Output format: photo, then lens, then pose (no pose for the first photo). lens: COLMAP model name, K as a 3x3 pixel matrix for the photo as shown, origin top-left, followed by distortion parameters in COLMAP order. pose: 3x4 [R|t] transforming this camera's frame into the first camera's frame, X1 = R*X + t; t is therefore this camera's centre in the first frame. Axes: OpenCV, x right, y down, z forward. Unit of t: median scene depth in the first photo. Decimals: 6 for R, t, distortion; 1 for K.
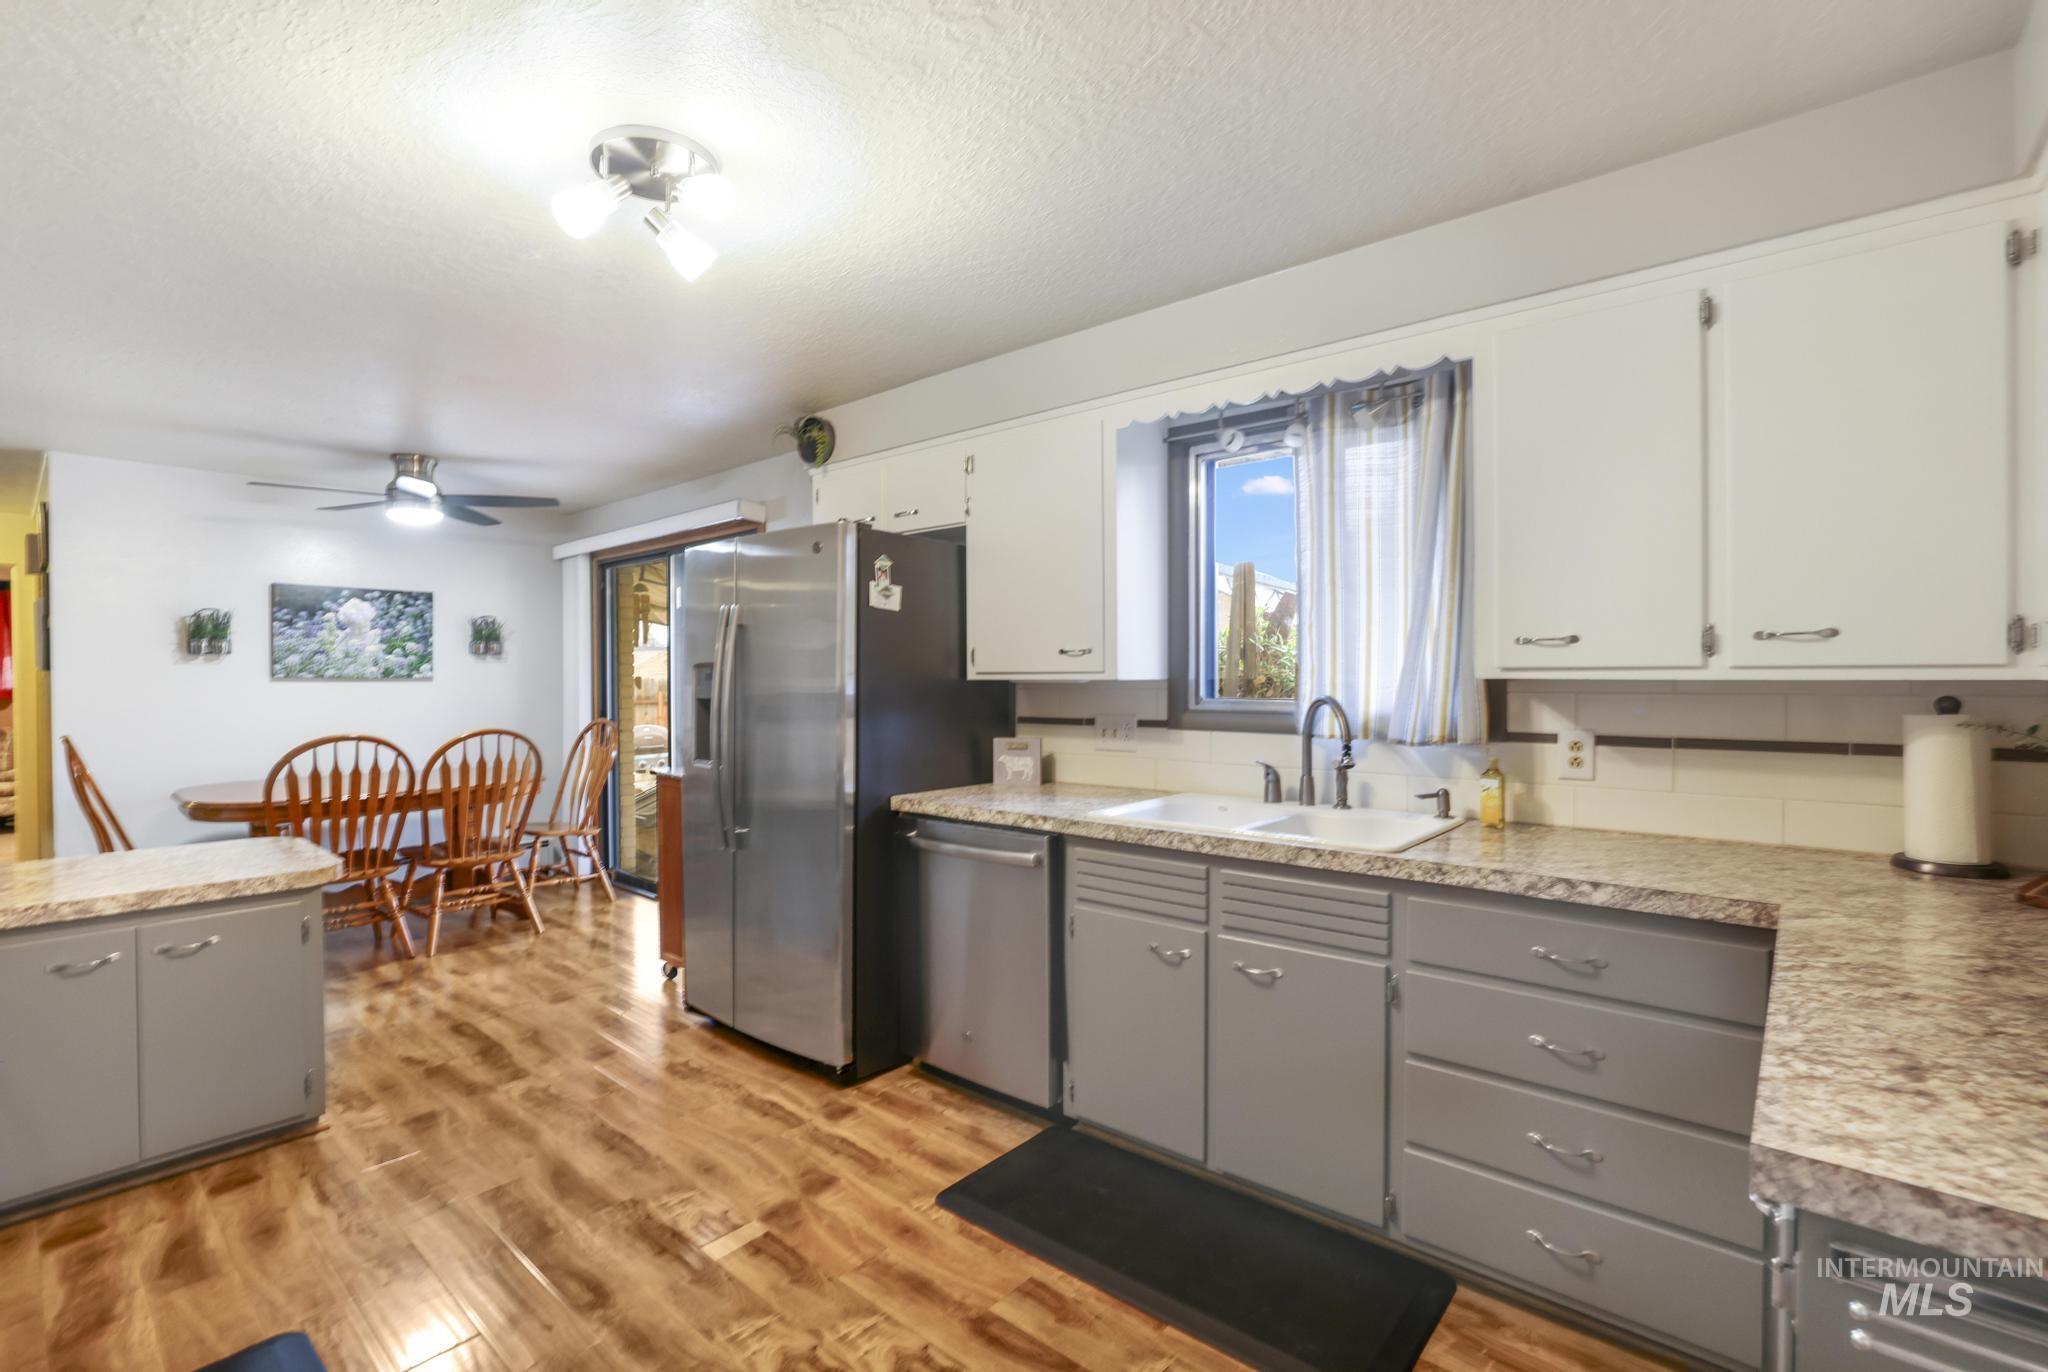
lens RADIAL K [[919.4, 0, 1022.3], [0, 919.4, 676.7], [0, 0, 1]] dist [-0.045708, 0.016552]
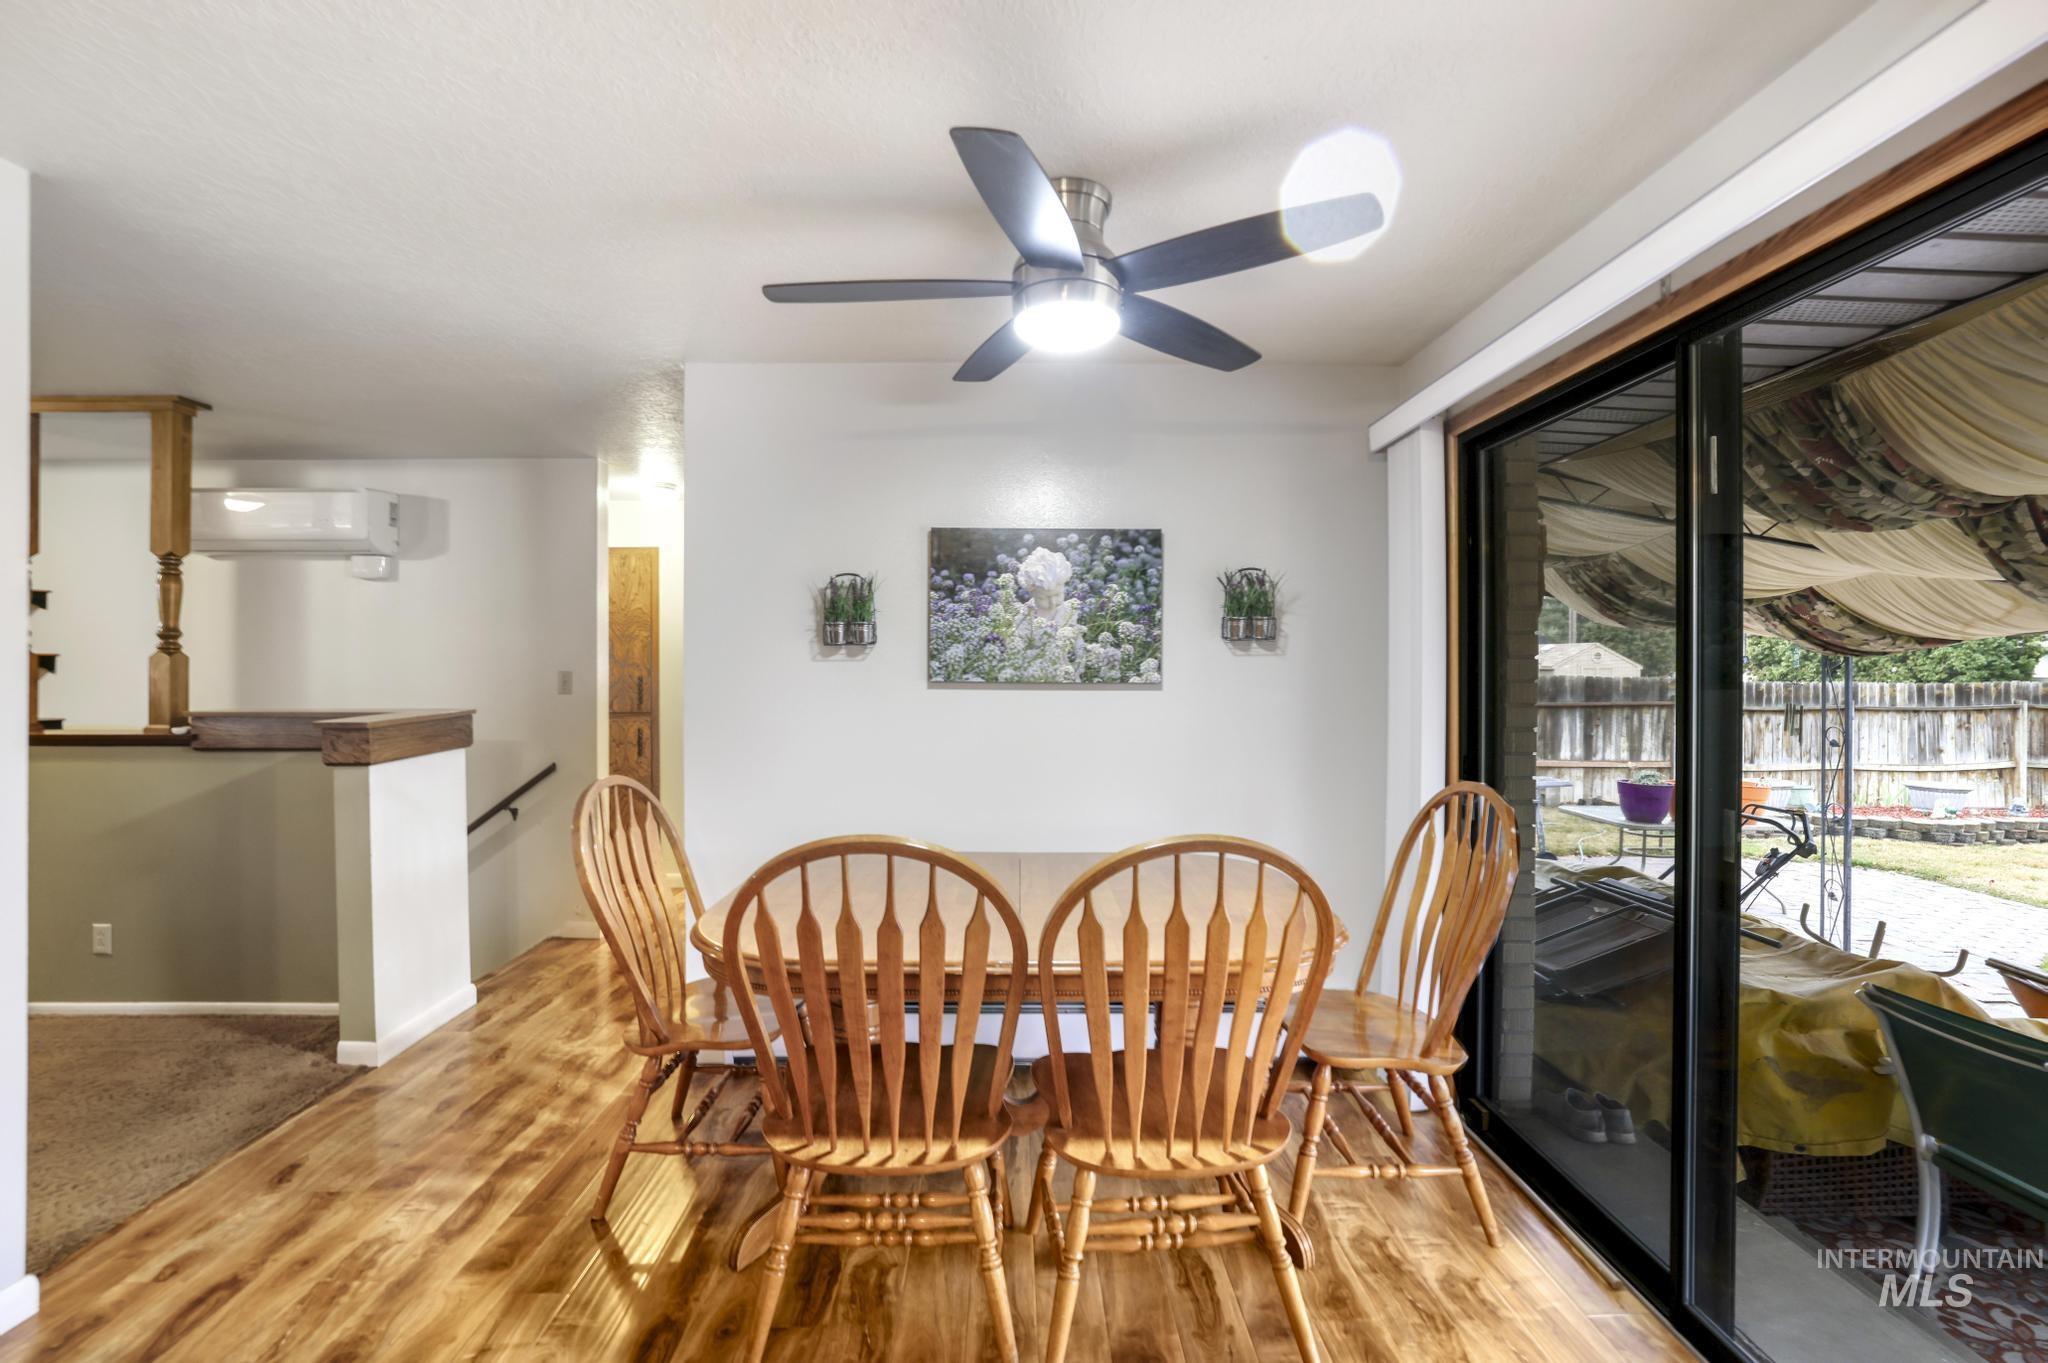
lens RADIAL K [[919.4, 0, 1022.3], [0, 919.4, 672.2], [0, 0, 1]] dist [-0.045708, 0.016552]
pose [[0.659973, 0.010855, -0.751211, -0.302040], [-0.004199, 0.999933, 0.010761, -0.012049], [0.751278, -0.003948, 0.659974, 0.599223]]
